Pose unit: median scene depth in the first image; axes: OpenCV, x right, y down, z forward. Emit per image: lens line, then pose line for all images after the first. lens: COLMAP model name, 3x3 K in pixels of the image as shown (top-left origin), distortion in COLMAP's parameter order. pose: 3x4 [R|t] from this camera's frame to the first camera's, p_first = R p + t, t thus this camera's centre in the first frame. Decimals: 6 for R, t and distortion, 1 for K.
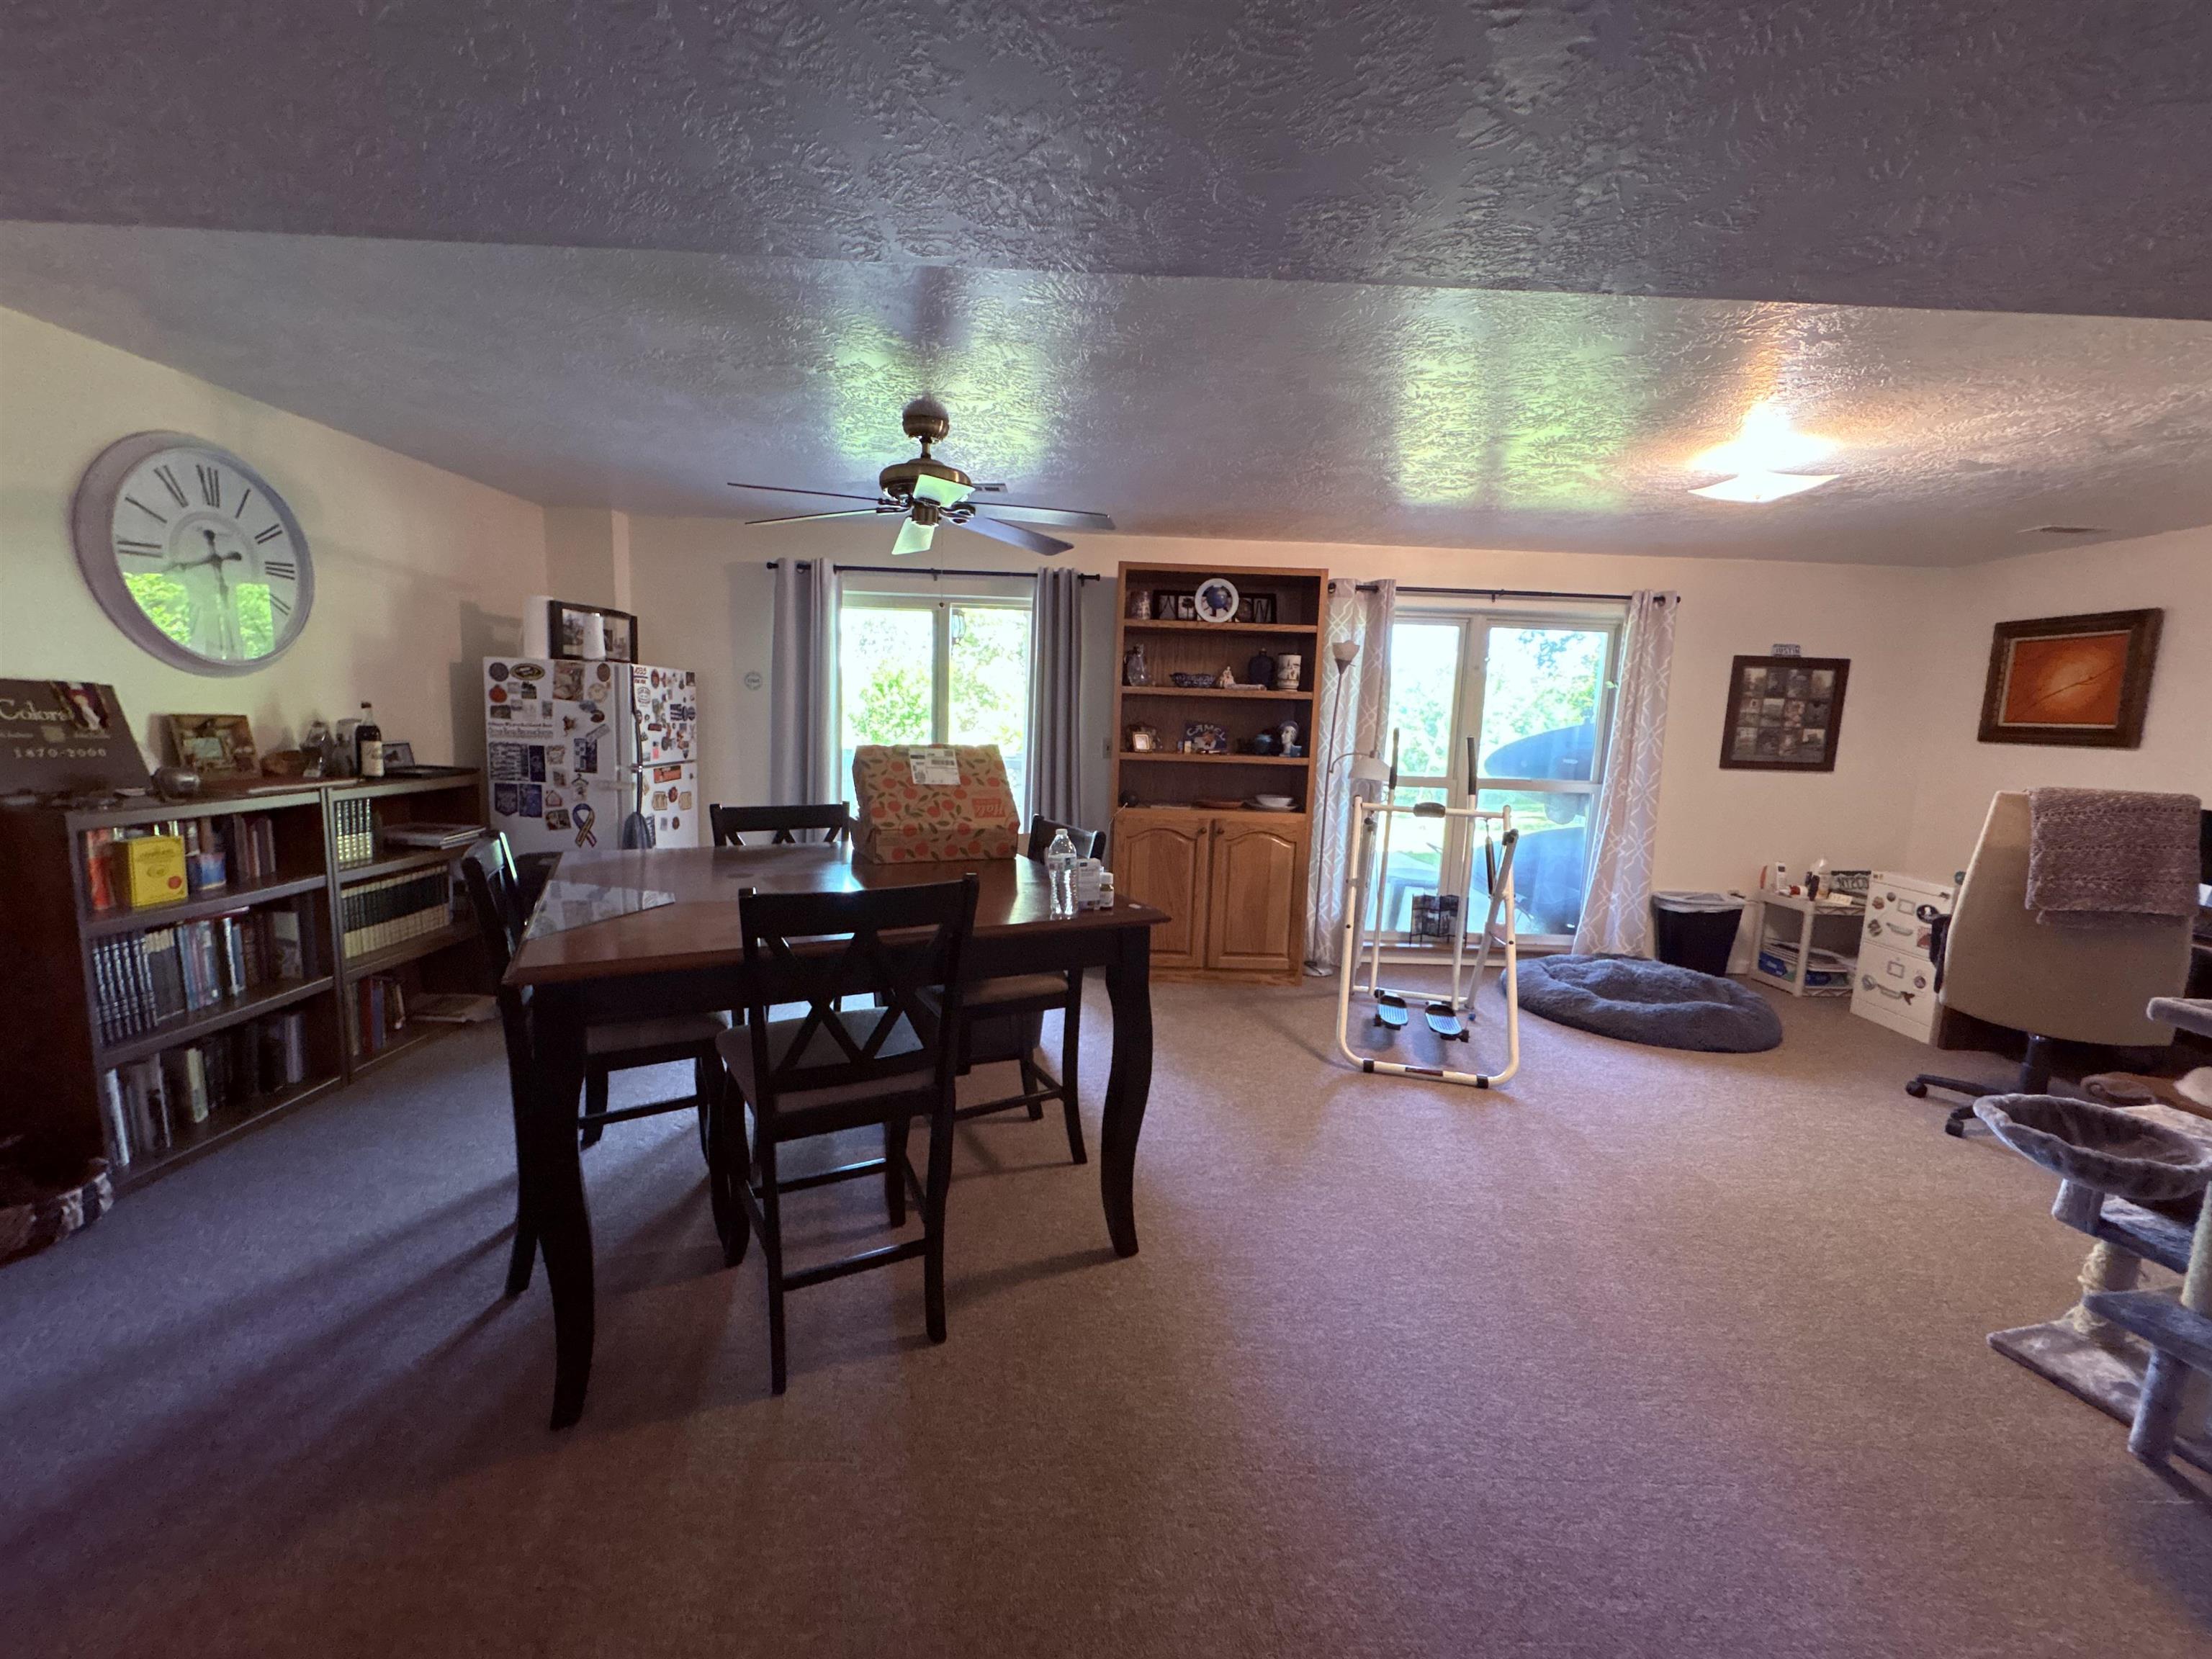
lens RADIAL K [[885.7, 0, 1105.3], [0, 885.7, 828.0], [0, 0, 1]] dist [0.000400, 0.000155]
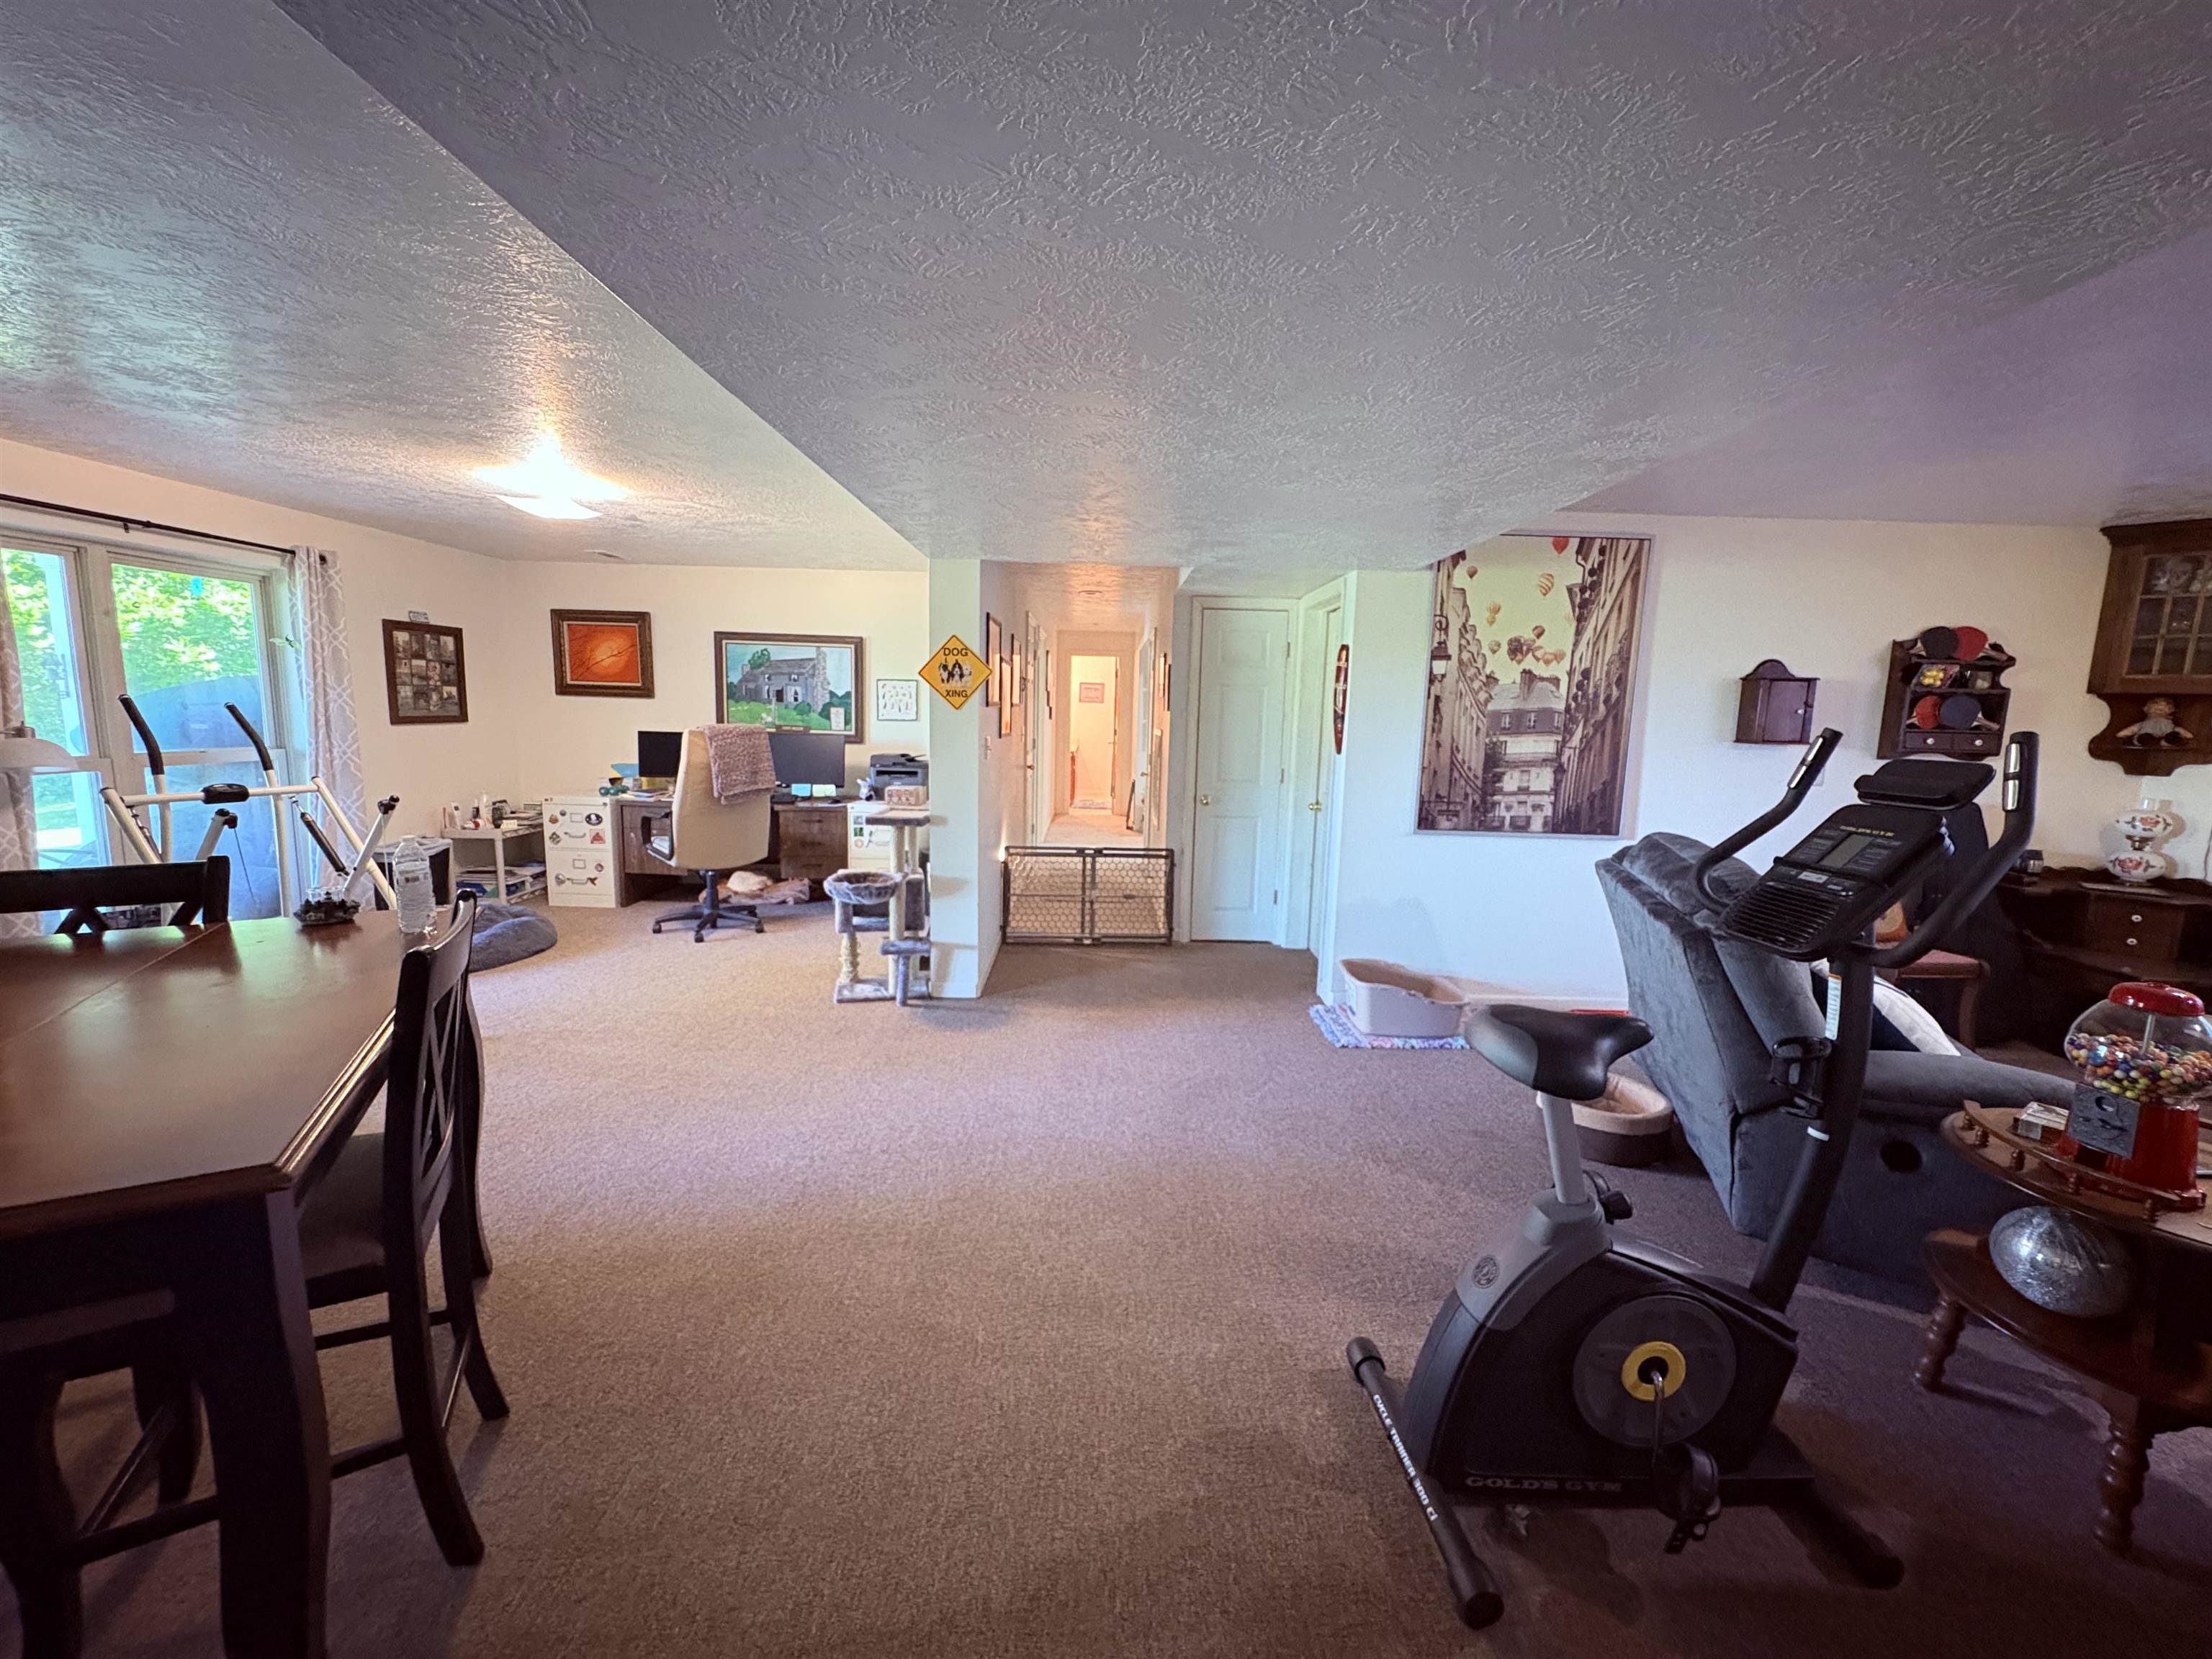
lens RADIAL K [[885.7, 0, 1102.2], [0, 885.7, 828.0], [0, 0, 1]] dist [0.000400, 0.000155]
pose [[0.016457, -0.170663, 0.985192, -0.476603], [0.107424, 0.979924, 0.167956, -0.041883], [-0.994077, 0.103069, 0.034460, 0.153895]]
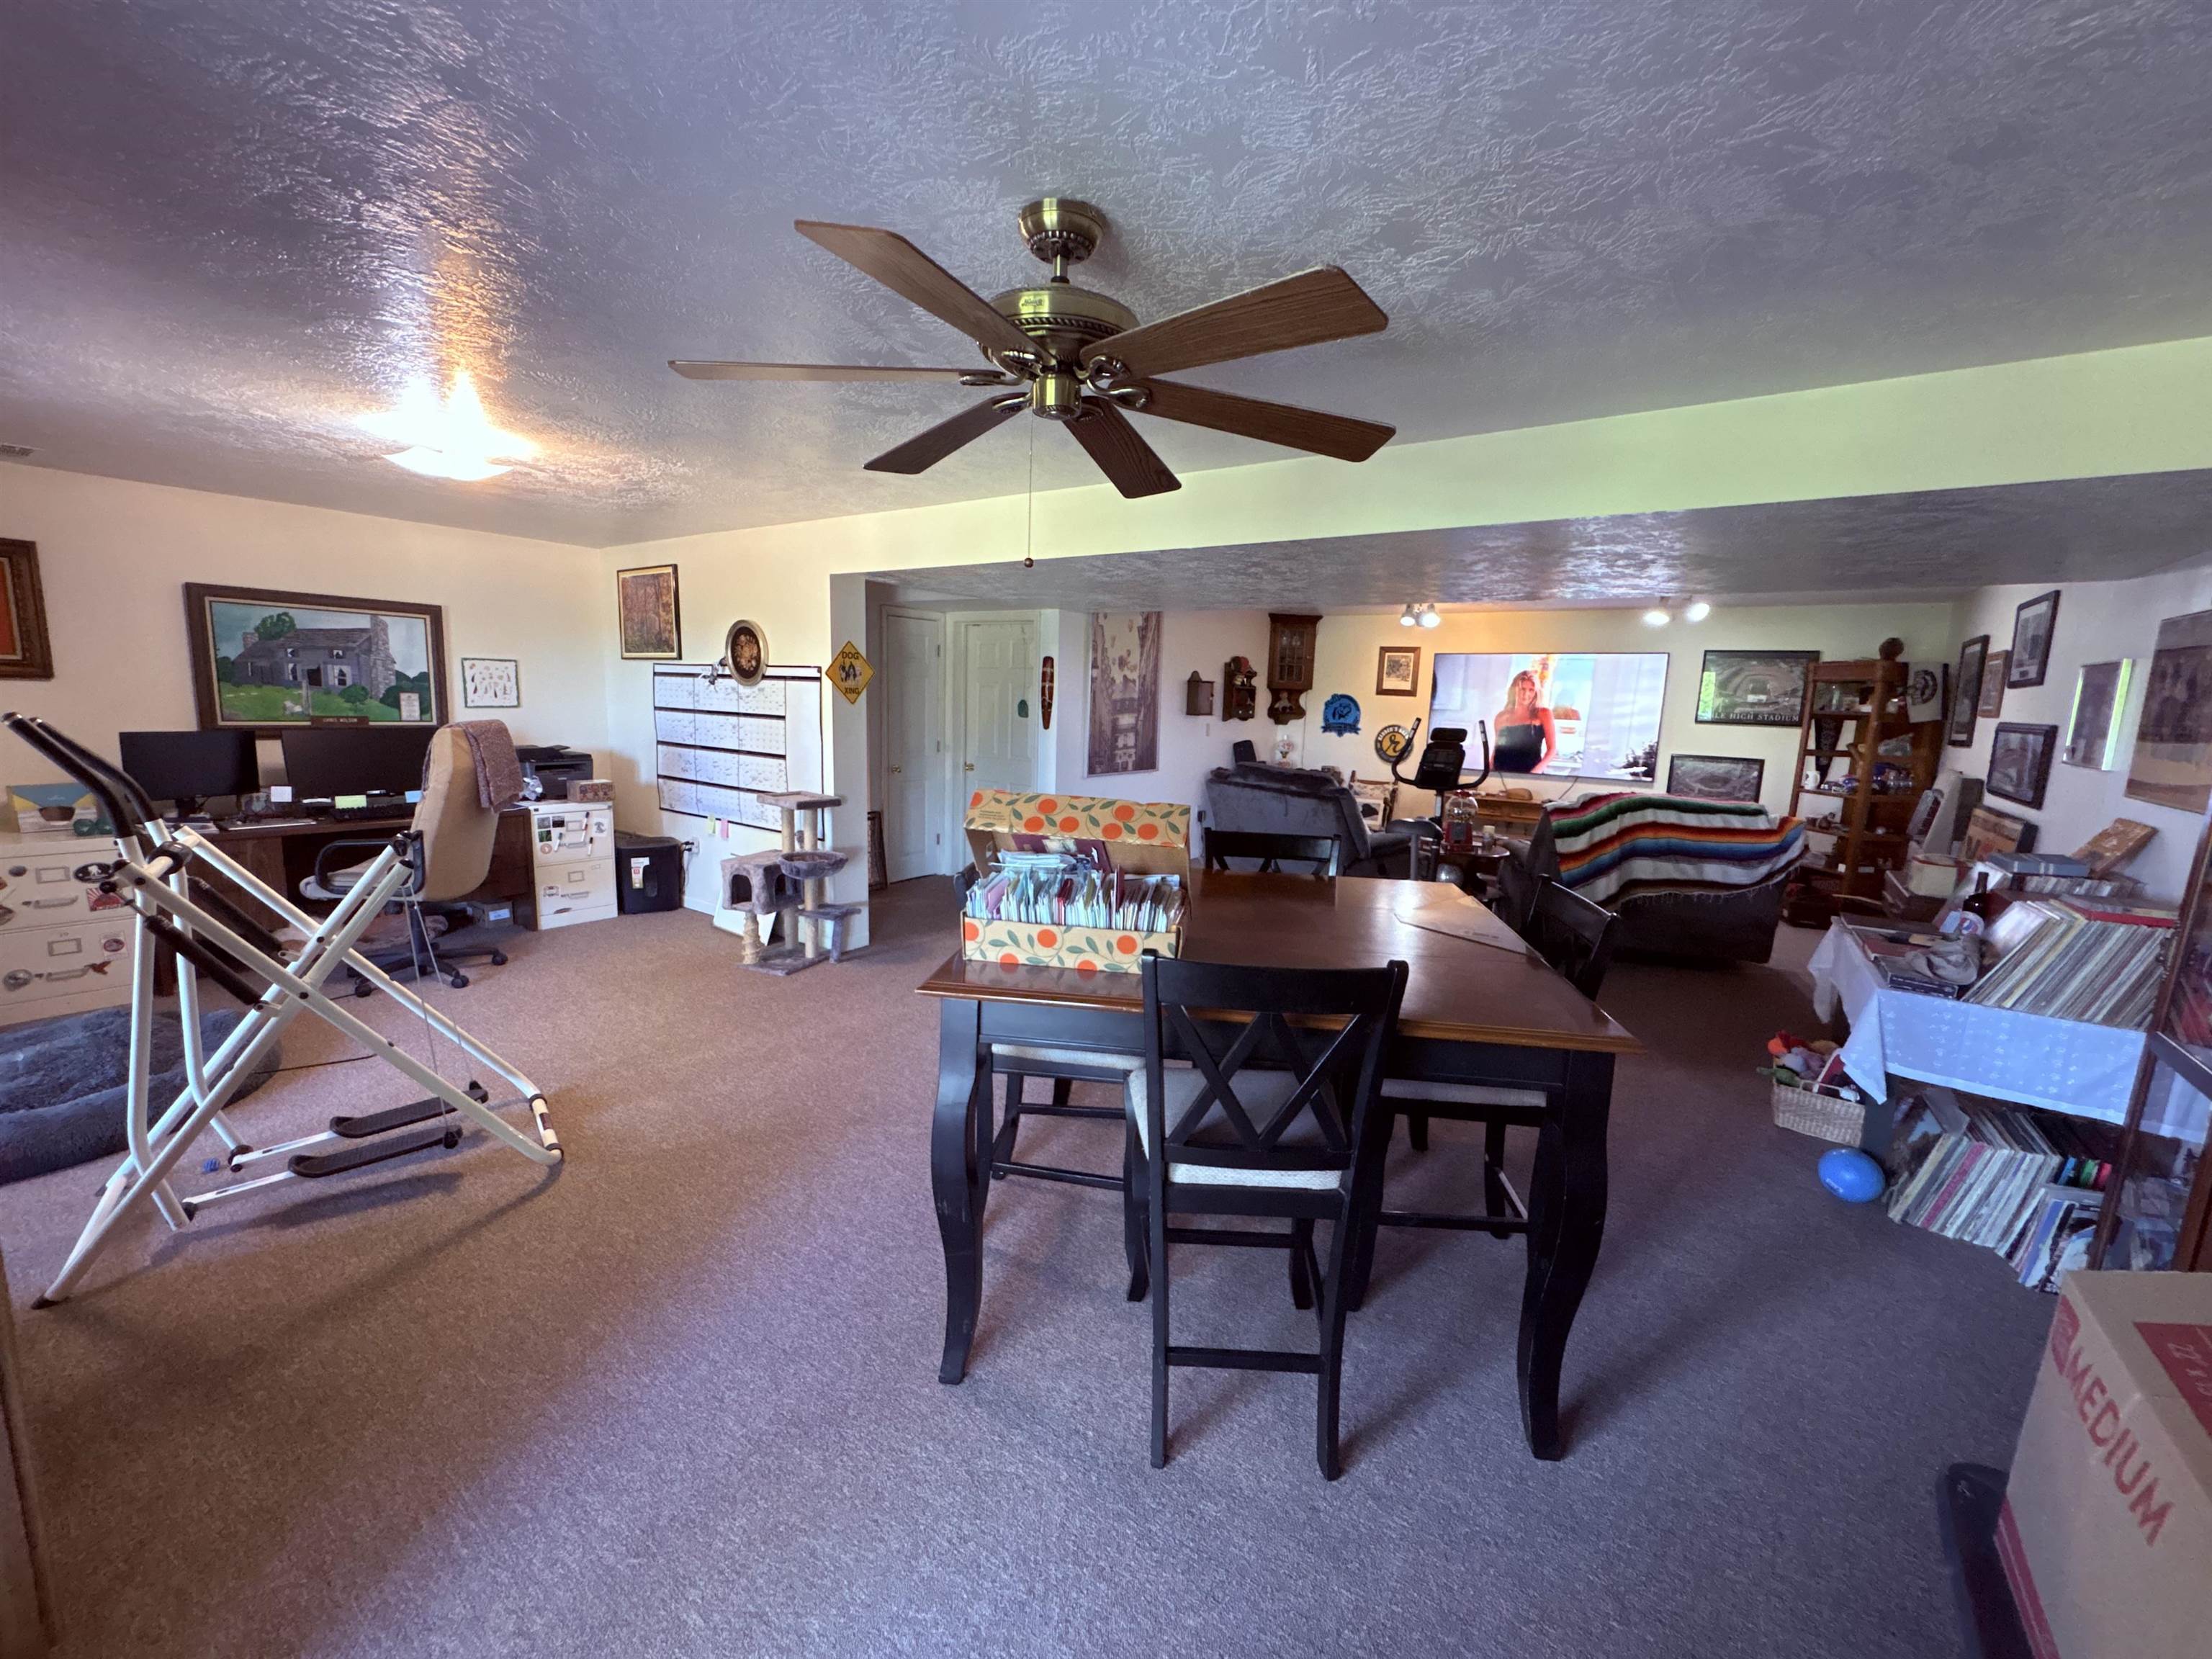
lens RADIAL K [[885.7, 0, 1101.4], [0, 885.7, 831.1], [0, 0, 1]] dist [0.000400, 0.000155]
pose [[-0.799646, -0.153188, 0.580603, -0.446796], [0.018272, 0.960256, 0.278522, -0.186127], [-0.600194, 0.233328, -0.765066, 1.102211]]
